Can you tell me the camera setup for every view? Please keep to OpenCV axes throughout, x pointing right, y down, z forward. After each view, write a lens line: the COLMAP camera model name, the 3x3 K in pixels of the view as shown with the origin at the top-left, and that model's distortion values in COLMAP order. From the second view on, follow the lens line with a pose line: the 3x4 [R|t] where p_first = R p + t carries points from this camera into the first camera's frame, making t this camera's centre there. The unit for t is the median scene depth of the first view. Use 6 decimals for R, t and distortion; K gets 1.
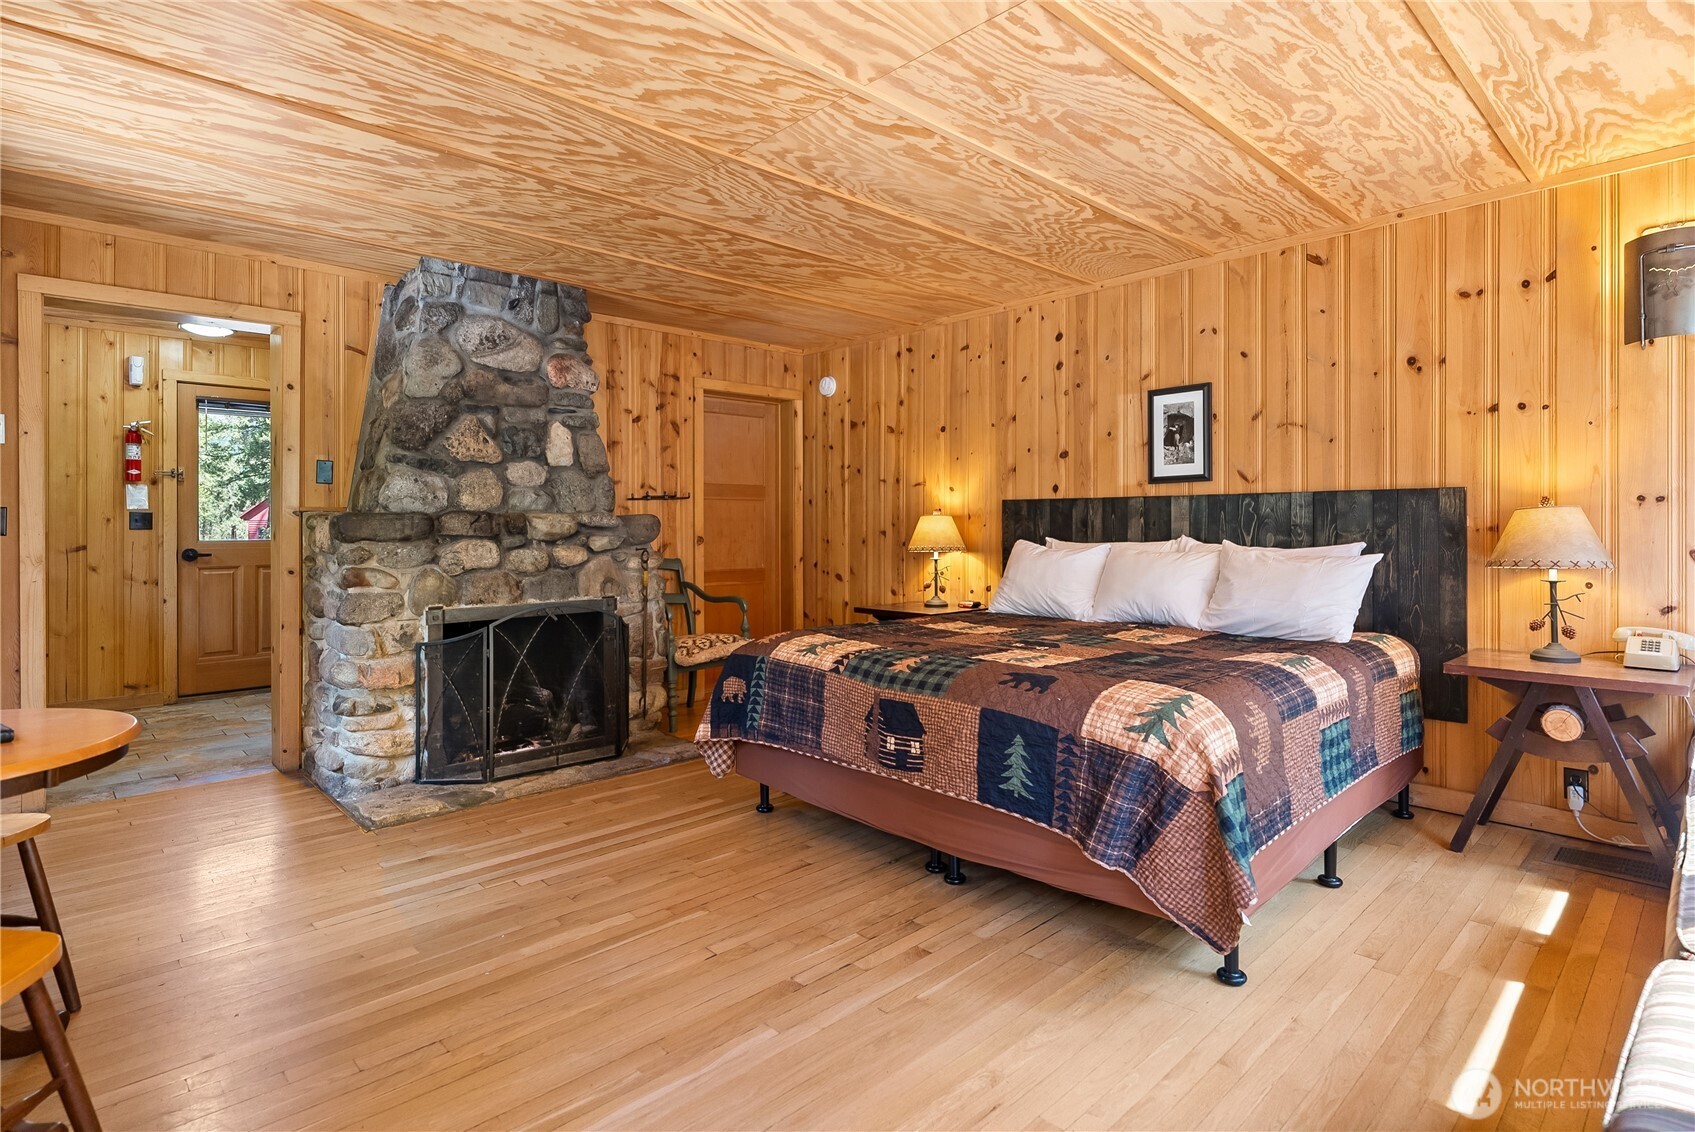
lens RADIAL K [[863.1, 0, 861.1], [0, 863.1, 526.9], [0, 0, 1]] dist [-0.001136, -0.000215]
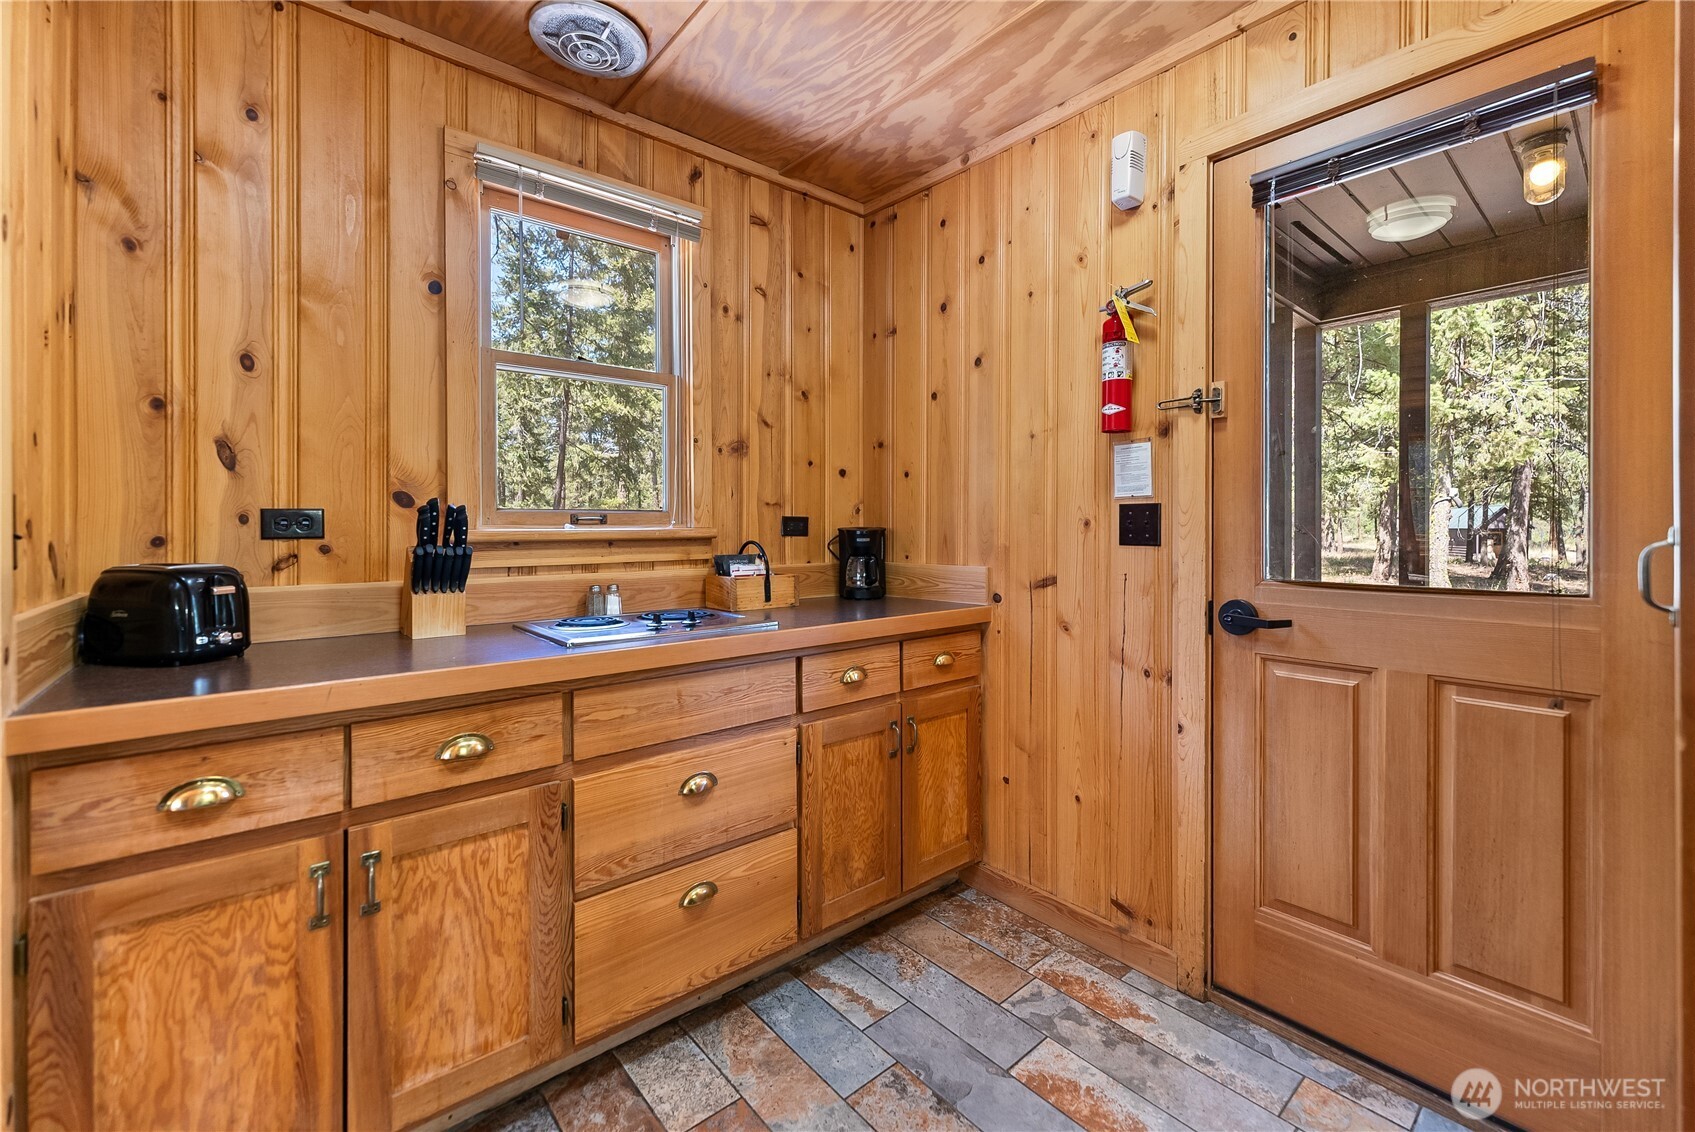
lens RADIAL K [[702.0, 0, 857.4], [0, 702.0, 528.4], [0, 0, 1]] dist [0.000728, -0.000035]
pose [[-0.061830, 0.004082, -0.998078, -0.634665], [-0.002503, 0.999988, 0.004245, -0.008431], [0.998084, 0.002760, -0.061819, 1.159900]]
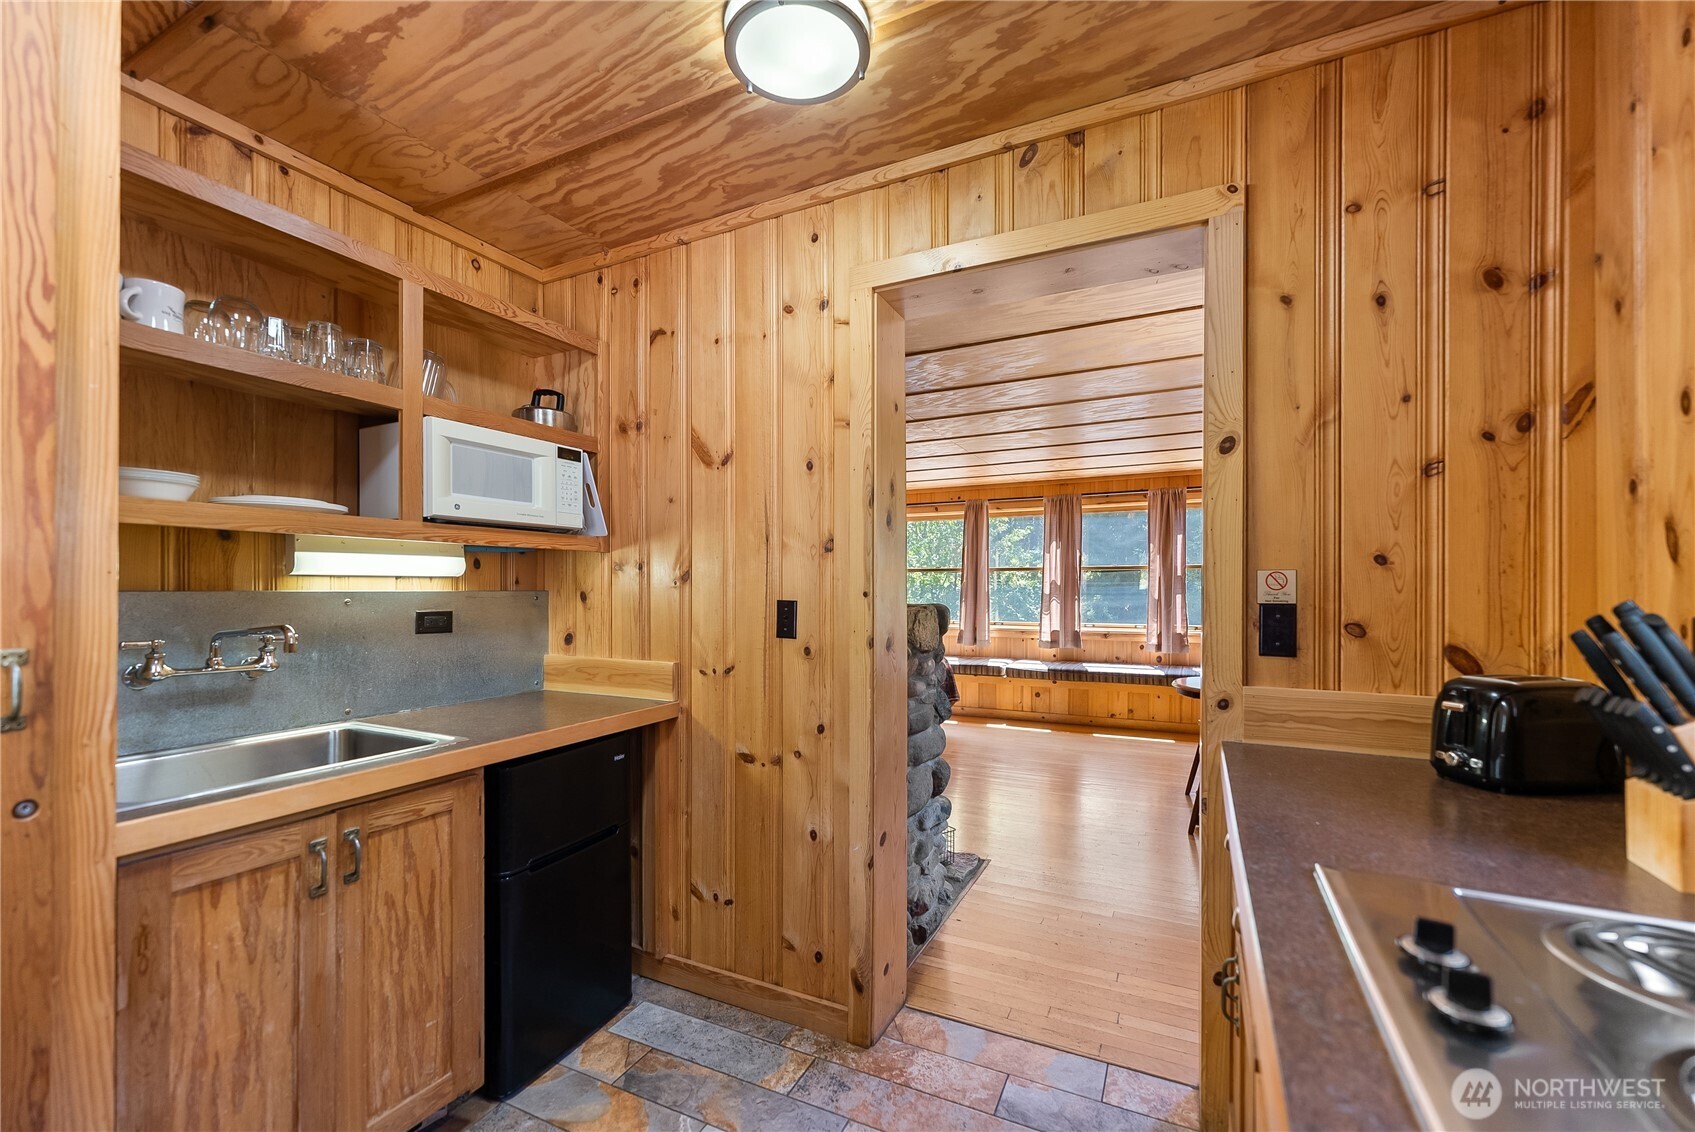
lens RADIAL K [[688.2, 0, 854.5], [0, 688.2, 589.8], [0, 0, 1]] dist [0.000223, -0.000095]
pose [[-0.339130, 0.003019, 0.940735, -1.121011], [0.001934, 0.999995, -0.002512, -0.026108], [-0.940738, 0.000967, -0.339134, 1.181606]]
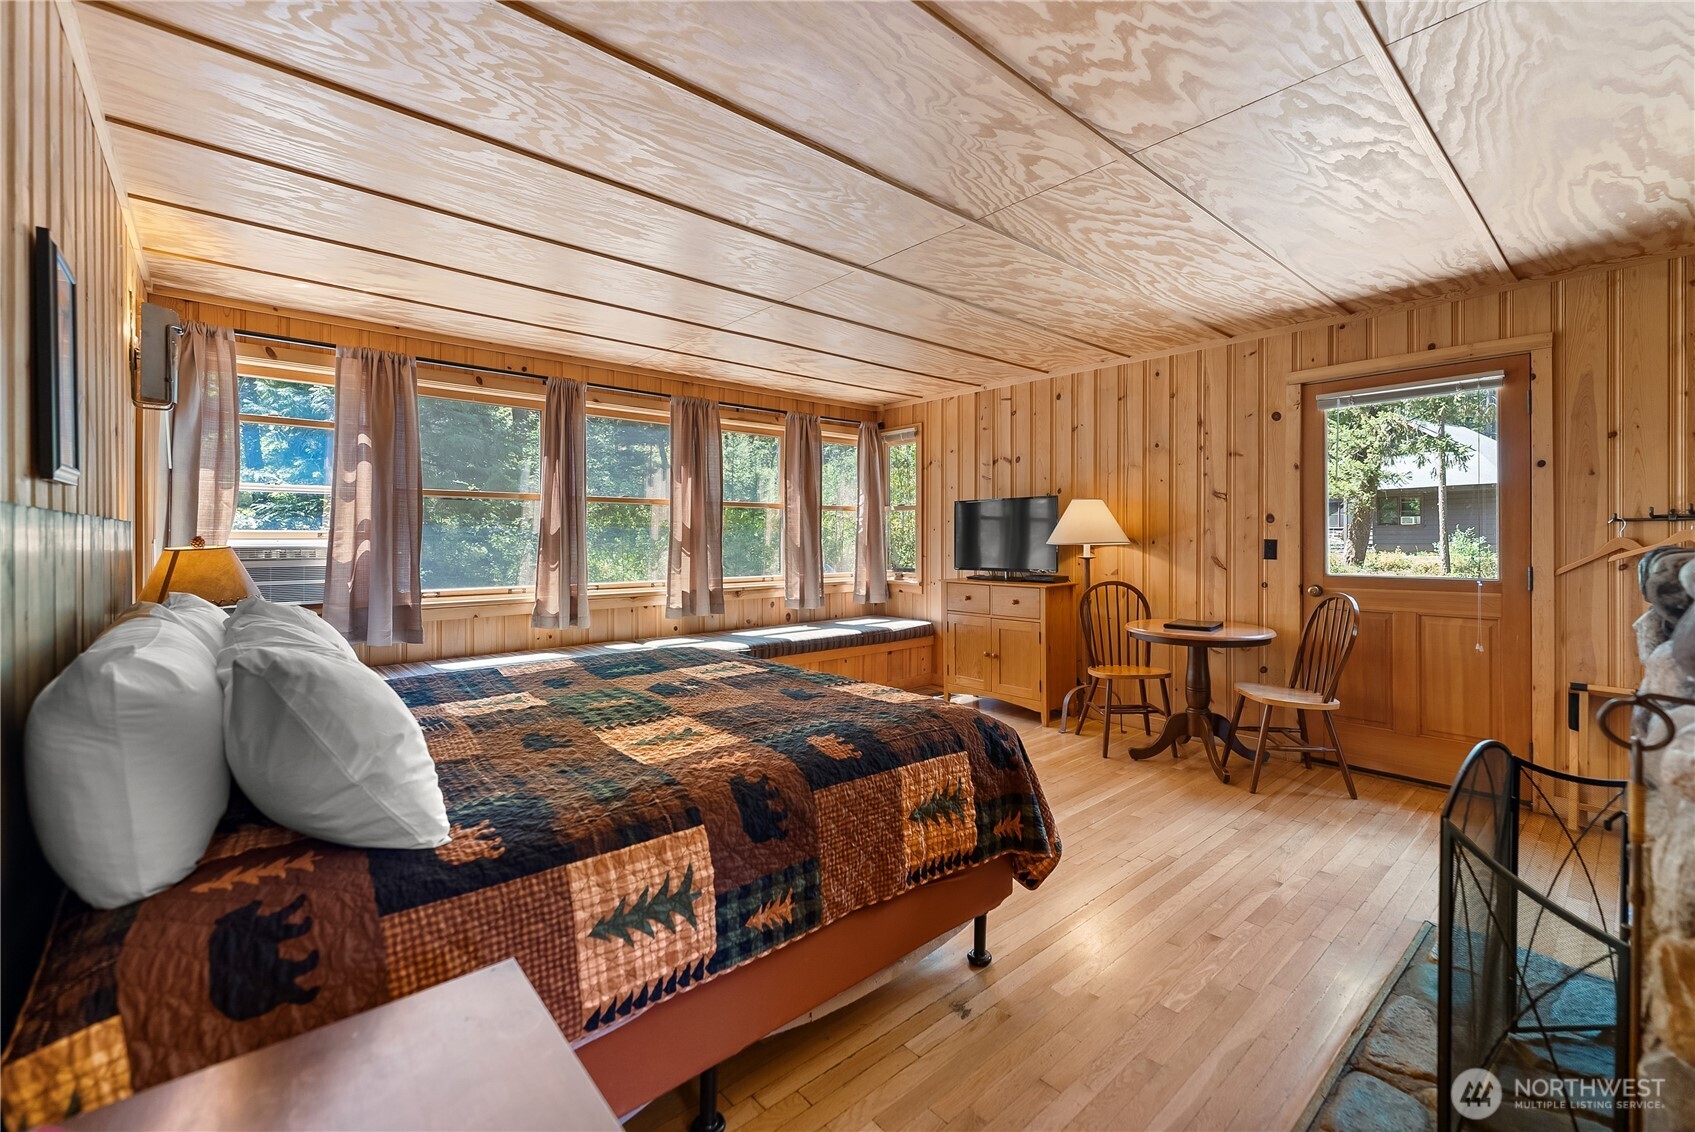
lens RADIAL K [[710.6, 0, 855.8], [0, 710.6, 536.6], [0, 0, 1]] dist [0.000300, -0.000156]
pose [[-0.998745, 0.002625, 0.050013, -0.032799], [0.002684, 0.999996, 0.001117, -0.024324], [-0.050010, 0.001250, -0.998748, 1.346713]]
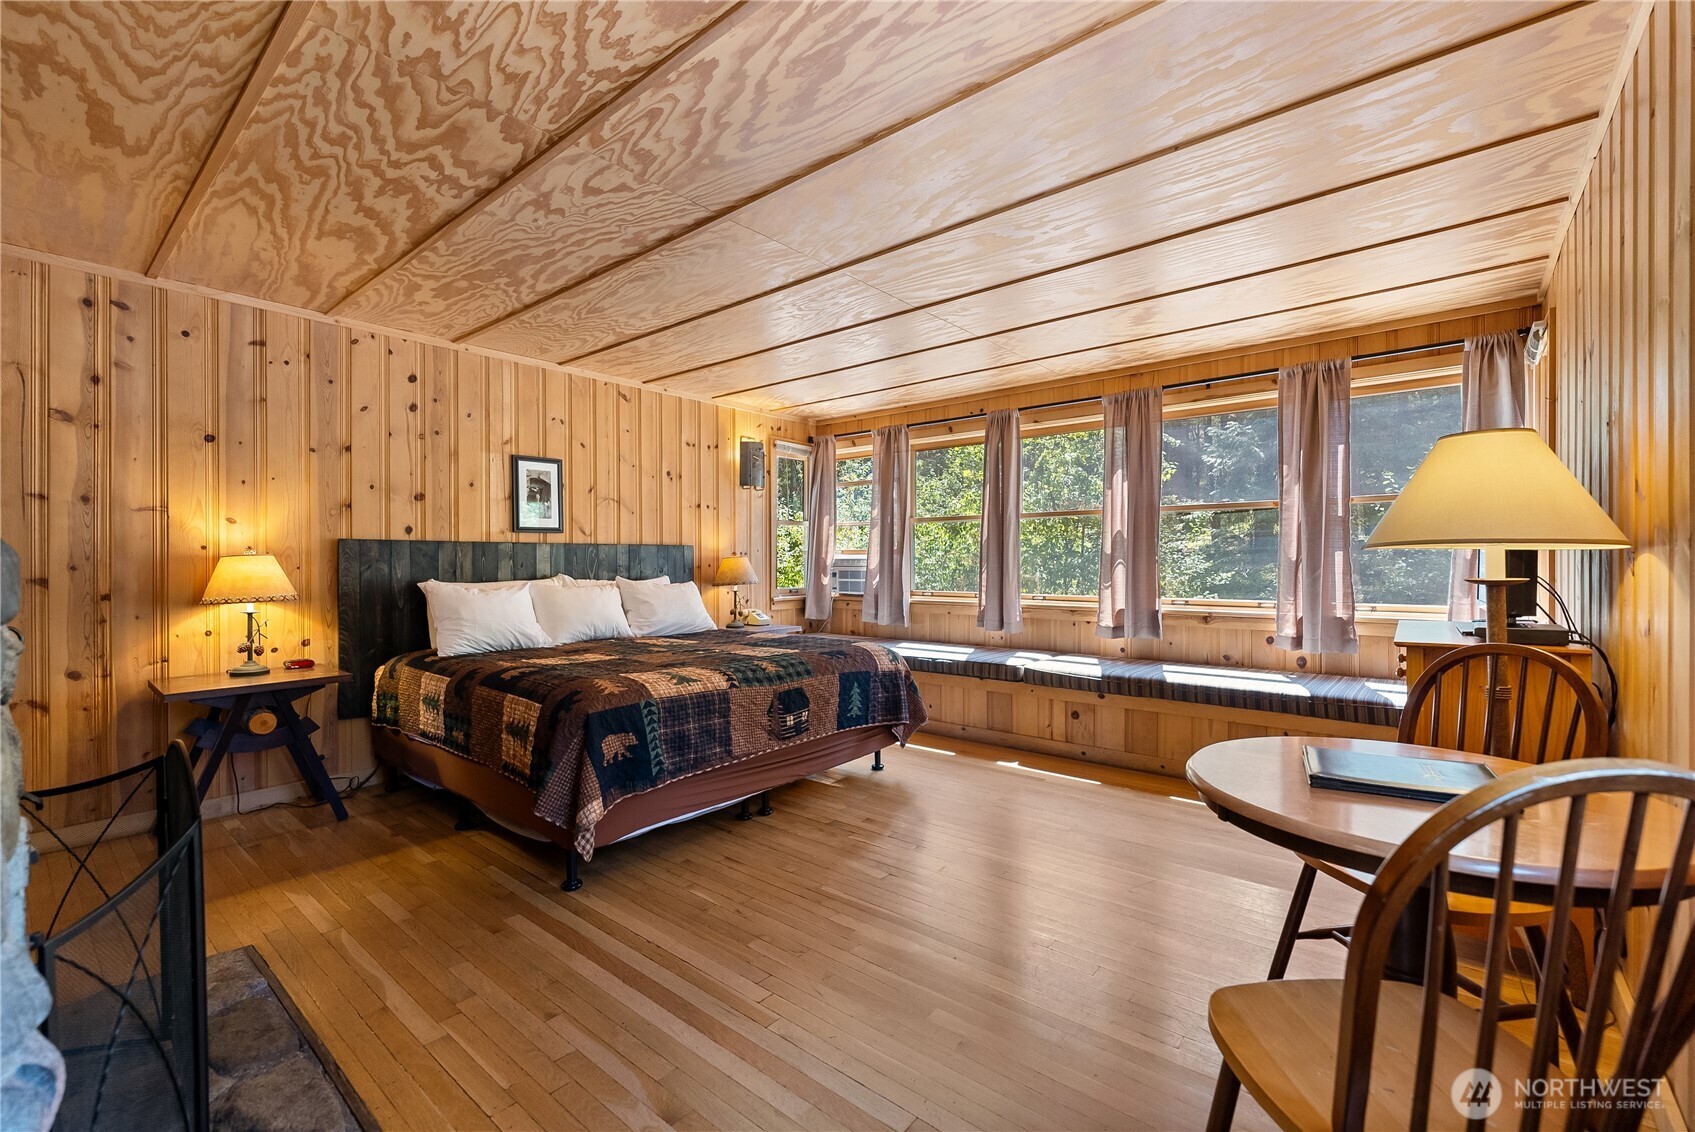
lens RADIAL K [[704.6, 0, 847.5], [0, 704.6, 566.0], [0, 0, 1]] dist [0.000819, 0.000089]
pose [[-0.103333, -0.002448, 0.994644, -0.724762], [0.006372, 0.999975, 0.003123, -0.002476], [-0.994626, 0.006660, -0.103314, 0.665760]]
